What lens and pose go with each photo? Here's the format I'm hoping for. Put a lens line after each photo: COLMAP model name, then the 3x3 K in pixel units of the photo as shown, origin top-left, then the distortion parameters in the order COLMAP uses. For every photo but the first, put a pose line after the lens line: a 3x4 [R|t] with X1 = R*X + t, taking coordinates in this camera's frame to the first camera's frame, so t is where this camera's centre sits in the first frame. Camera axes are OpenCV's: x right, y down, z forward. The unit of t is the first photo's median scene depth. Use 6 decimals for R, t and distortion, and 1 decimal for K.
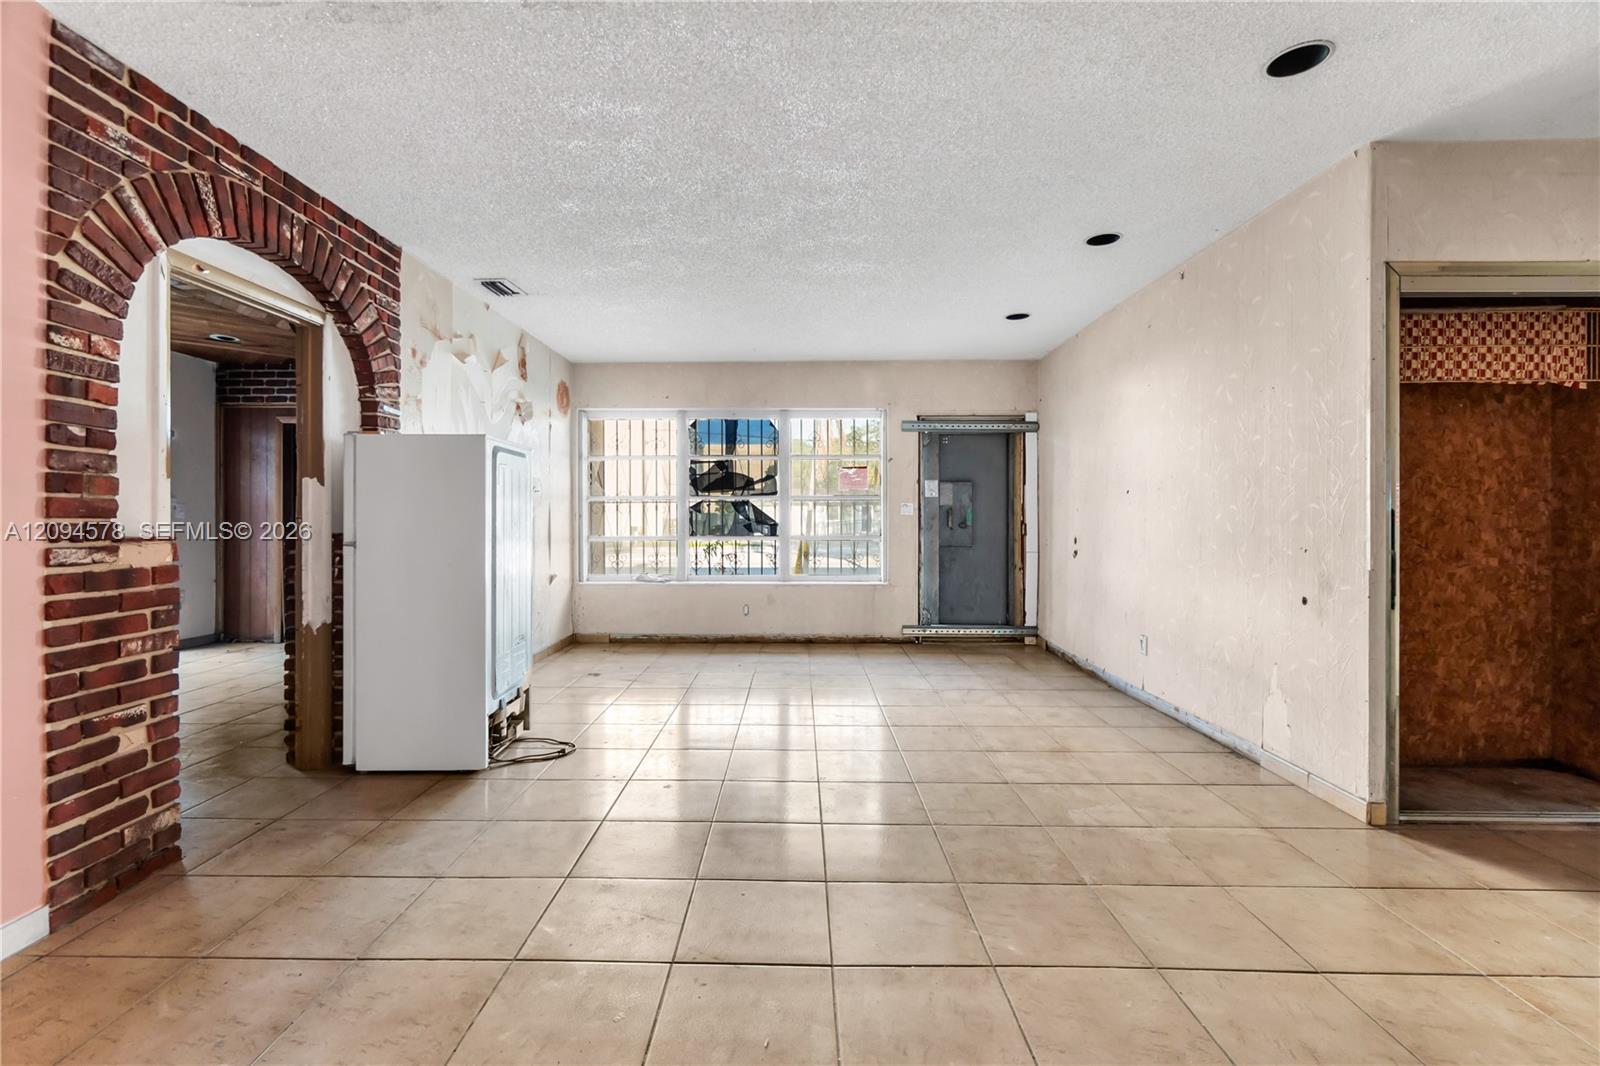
lens RADIAL K [[694.7, 0, 786.8], [0, 694.7, 518.8], [0, 0, 1]] dist [-0.003109, -0.000050]
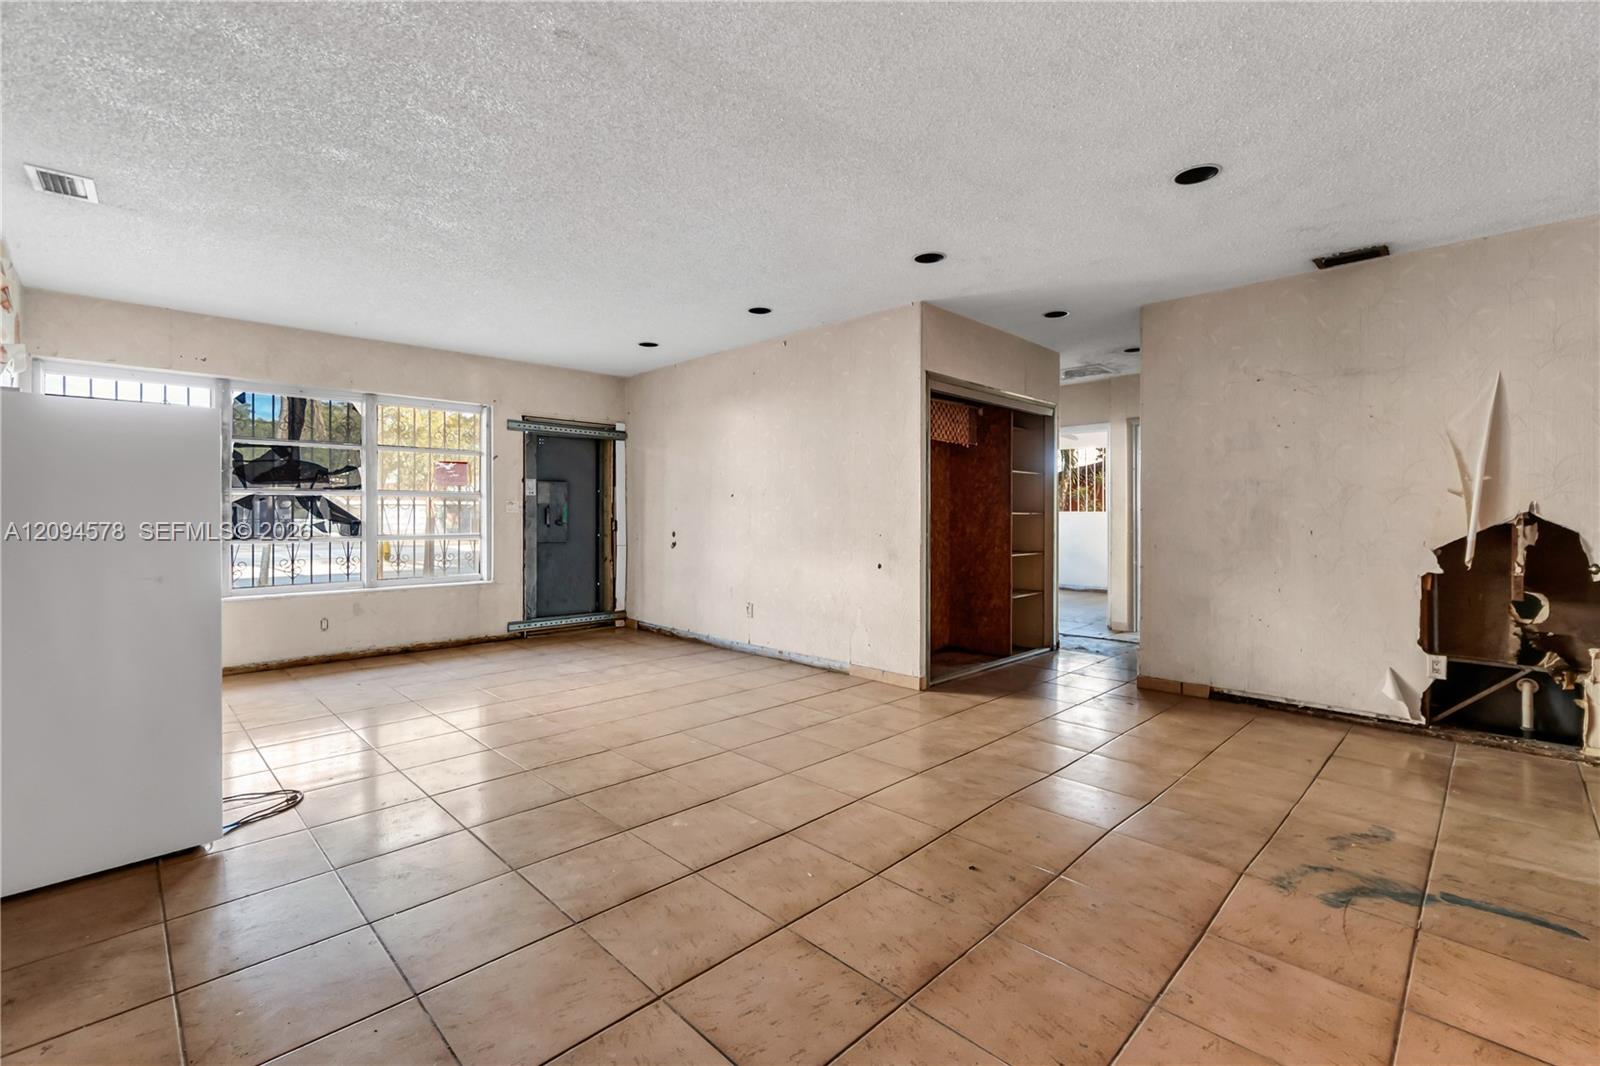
lens RADIAL K [[694.7, 0, 786.8], [0, 694.7, 518.8], [0, 0, 1]] dist [-0.003109, -0.000050]
pose [[0.705264, -0.003964, 0.708934, -0.491959], [0.001541, 0.999991, 0.004058, -0.000285], [-0.708943, -0.001769, 0.705263, 0.002283]]
